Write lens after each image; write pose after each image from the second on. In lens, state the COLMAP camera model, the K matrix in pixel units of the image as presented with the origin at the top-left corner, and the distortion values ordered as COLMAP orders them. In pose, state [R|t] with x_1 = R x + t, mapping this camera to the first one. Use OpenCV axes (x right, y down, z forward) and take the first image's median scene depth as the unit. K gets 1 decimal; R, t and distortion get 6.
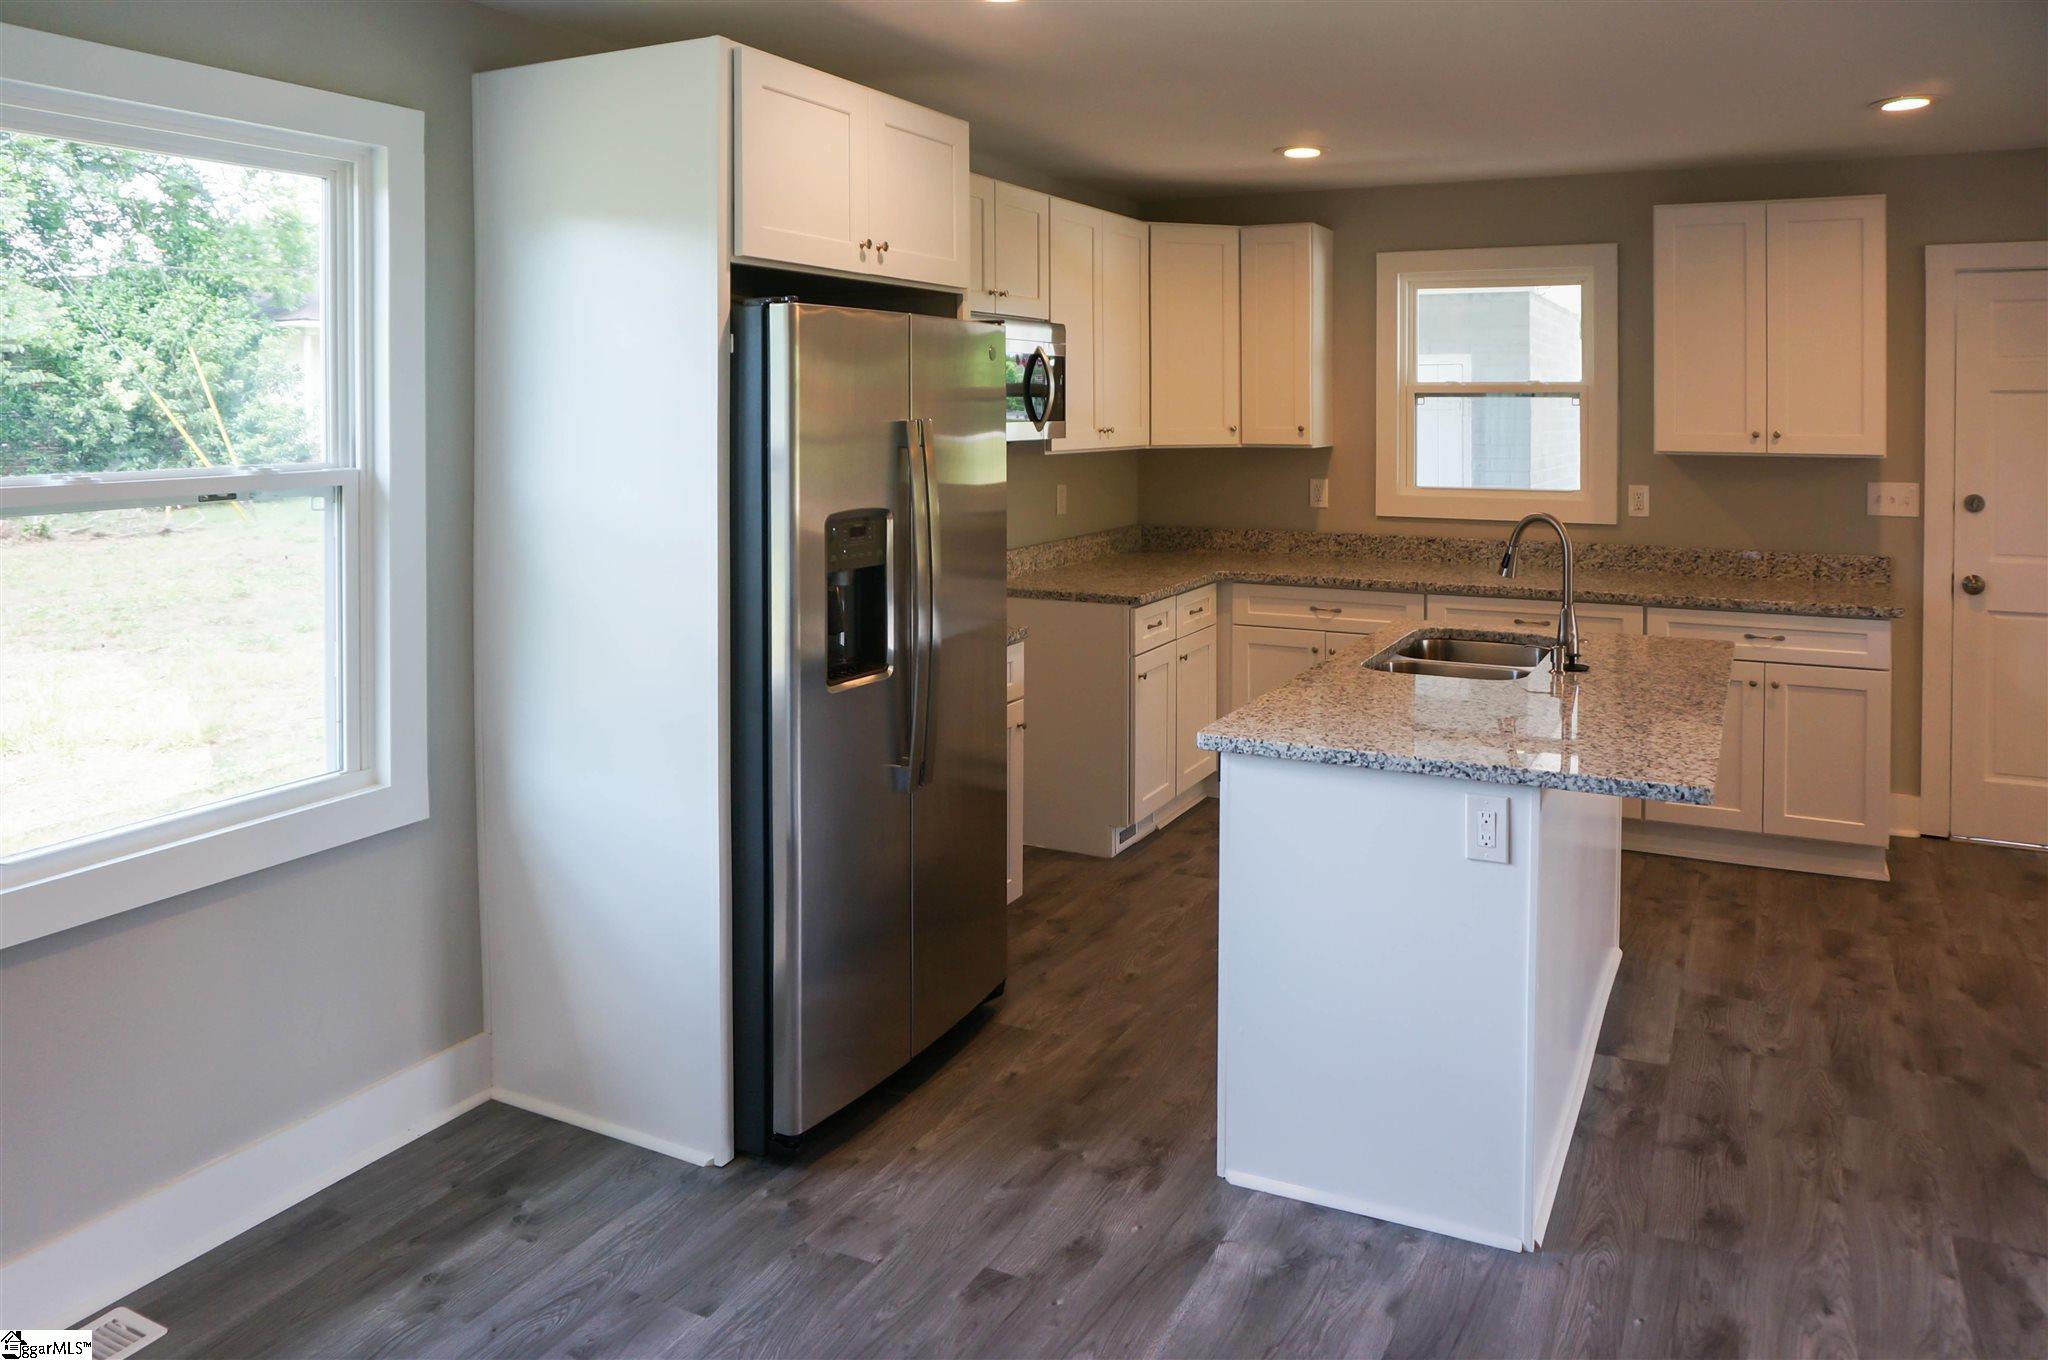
lens RADIAL K [[1406.3, 0, 1024.0], [0, 1406.3, 680.0], [0, 0, 1]] dist [-0.055529, 0.041930]
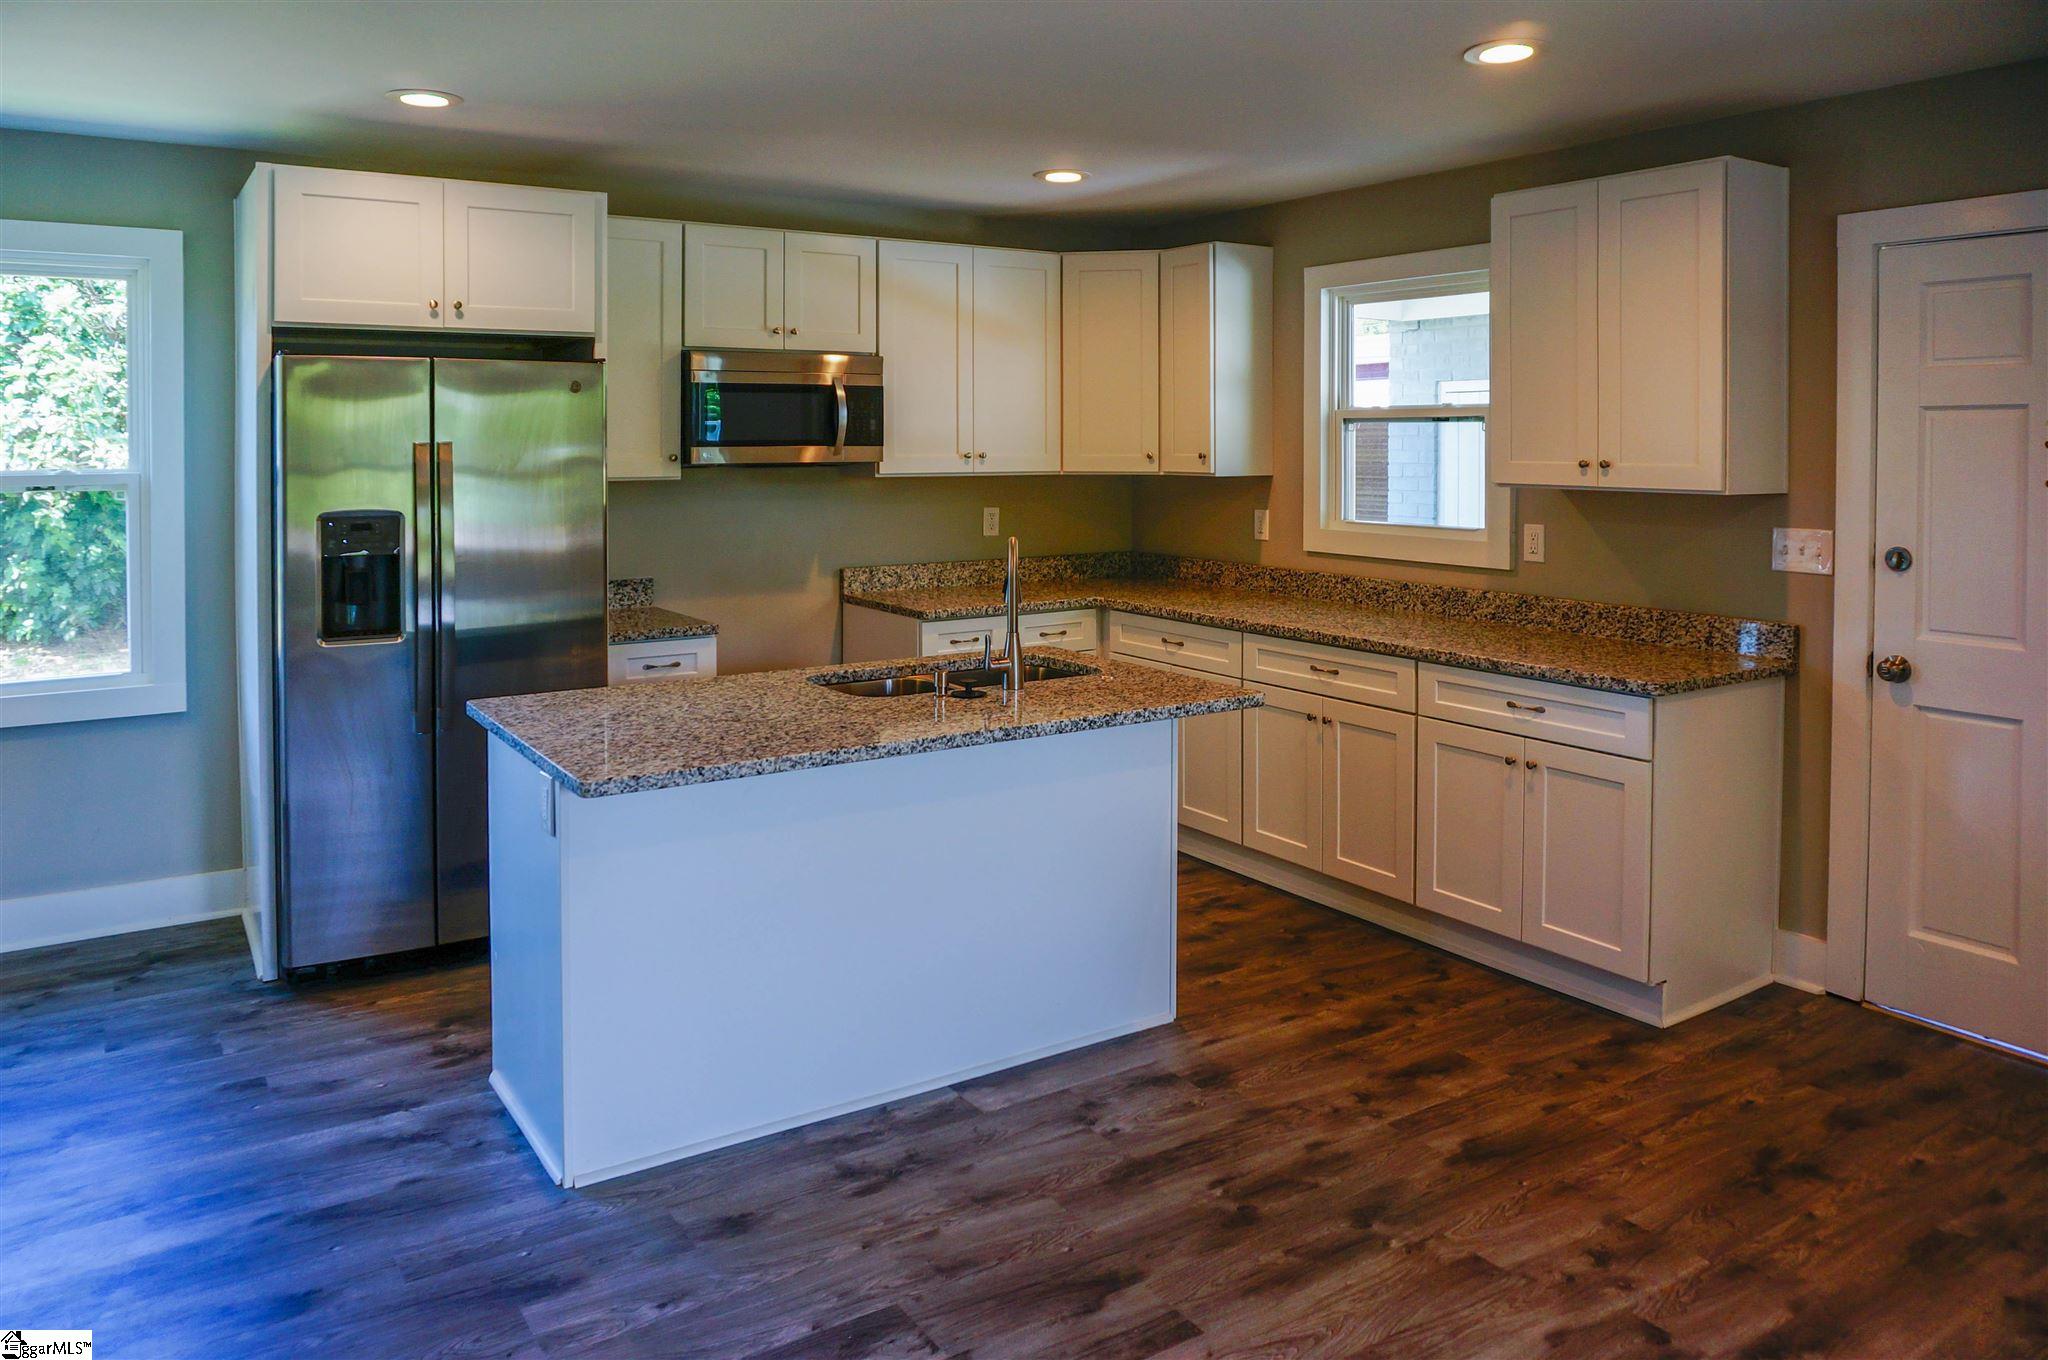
lens RADIAL K [[1349.8, 0, 935.3], [0, 1349.8, 739.1], [0, 0, 1]] dist [-0.061813, 0.038362]
pose [[0.851878, 0.112479, -0.511519, 0.630947], [-0.099520, 0.993636, 0.052753, -0.018275], [0.514197, 0.005967, 0.857651, 0.128909]]
